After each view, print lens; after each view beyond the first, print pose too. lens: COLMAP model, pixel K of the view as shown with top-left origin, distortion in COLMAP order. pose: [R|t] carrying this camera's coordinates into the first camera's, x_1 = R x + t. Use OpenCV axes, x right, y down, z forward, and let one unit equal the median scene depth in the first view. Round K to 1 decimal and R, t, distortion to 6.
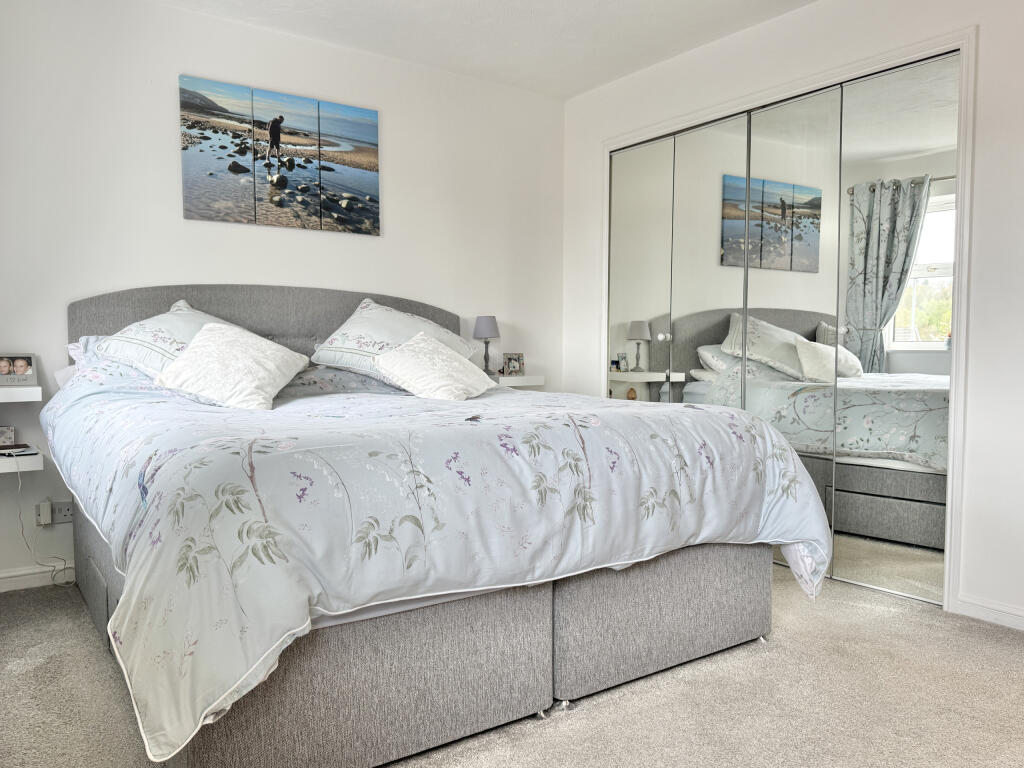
lens RADIAL K [[767.6, 0, 520.4], [0, 767.6, 385.7], [0, 0, 1]] dist [-0.000392, -0.096116]
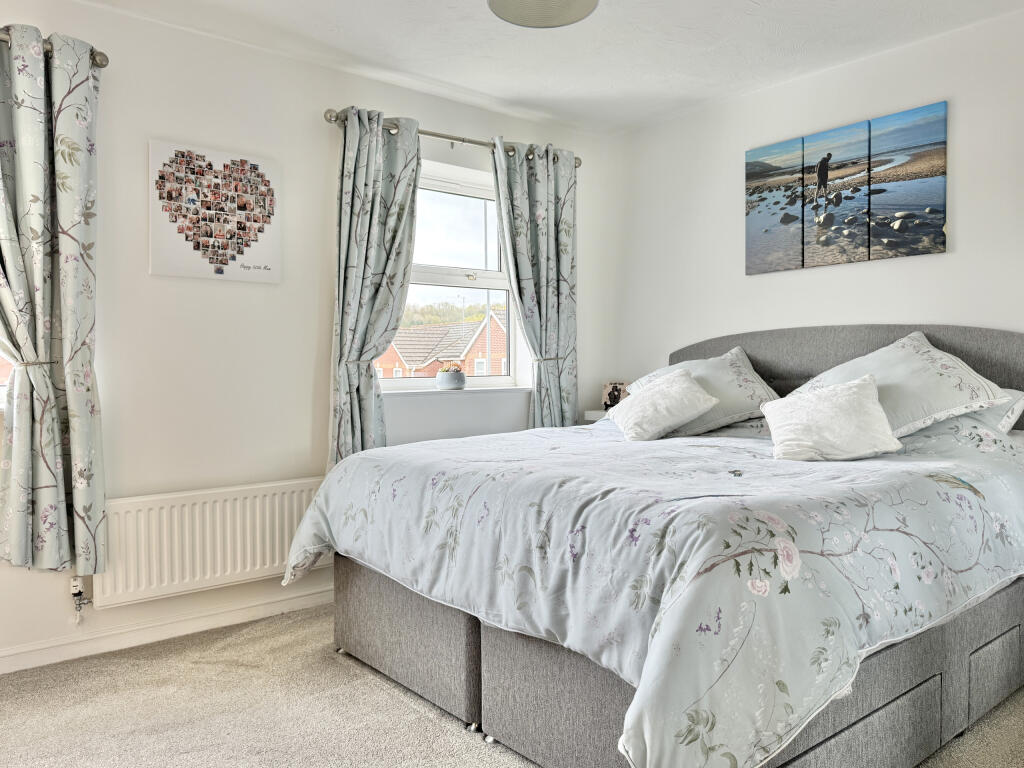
lens RADIAL K [[767.6, 0, 520.4], [0, 767.6, 385.7], [0, 0, 1]] dist [-0.000392, -0.096116]
pose [[0.061849, 0.017620, -0.997930, 0.647259], [-0.041369, 0.999030, 0.015076, -0.052386], [0.997228, 0.040351, 0.062518, 0.554226]]
